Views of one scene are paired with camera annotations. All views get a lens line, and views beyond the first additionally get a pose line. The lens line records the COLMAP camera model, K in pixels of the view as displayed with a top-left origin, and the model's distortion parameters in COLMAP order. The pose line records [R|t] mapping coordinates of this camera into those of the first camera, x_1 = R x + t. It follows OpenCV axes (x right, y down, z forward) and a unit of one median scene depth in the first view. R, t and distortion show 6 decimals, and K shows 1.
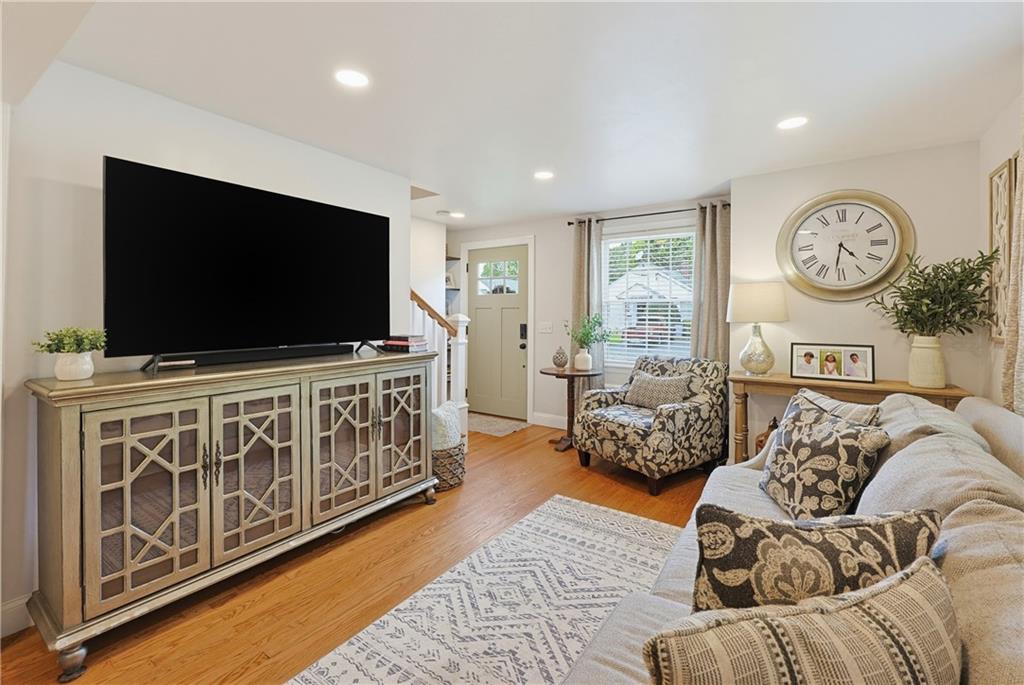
lens RADIAL K [[436.1, 0, 517.7], [0, 436.1, 318.9], [0, 0, 1]] dist [-0.001421, -0.000180]
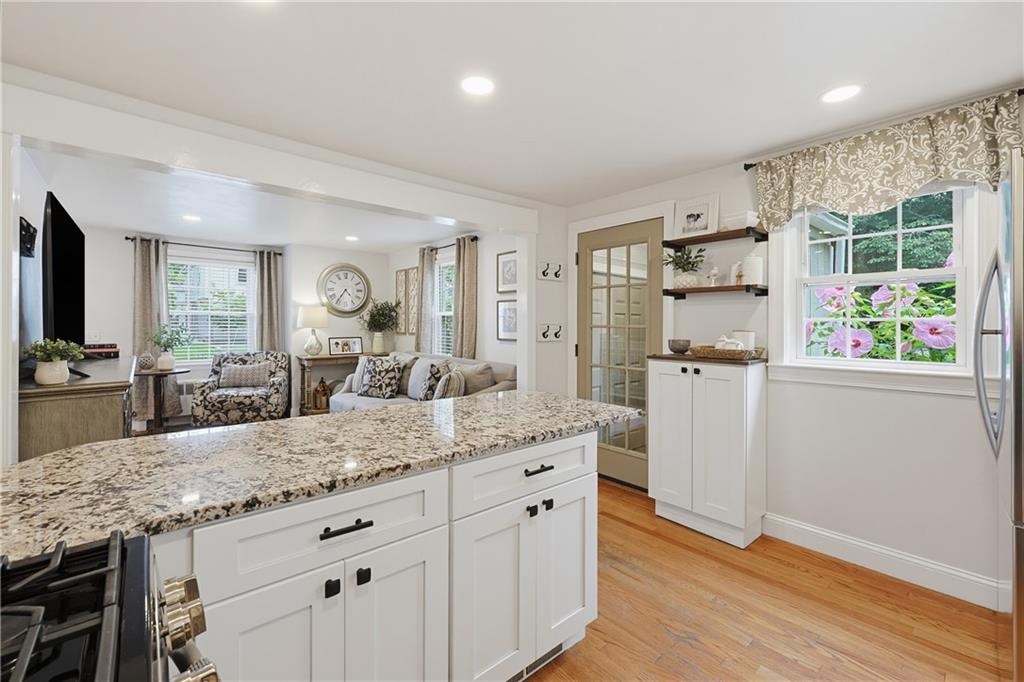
lens RADIAL K [[436.1, 0, 508.7], [0, 436.1, 324.1], [0, 0, 1]] dist [-0.001421, -0.000180]
pose [[0.263273, -0.005929, 0.964703, -1.037874], [0.003953, 0.999979, 0.005067, -0.012903], [-0.964713, 0.002479, 0.263291, -0.293695]]
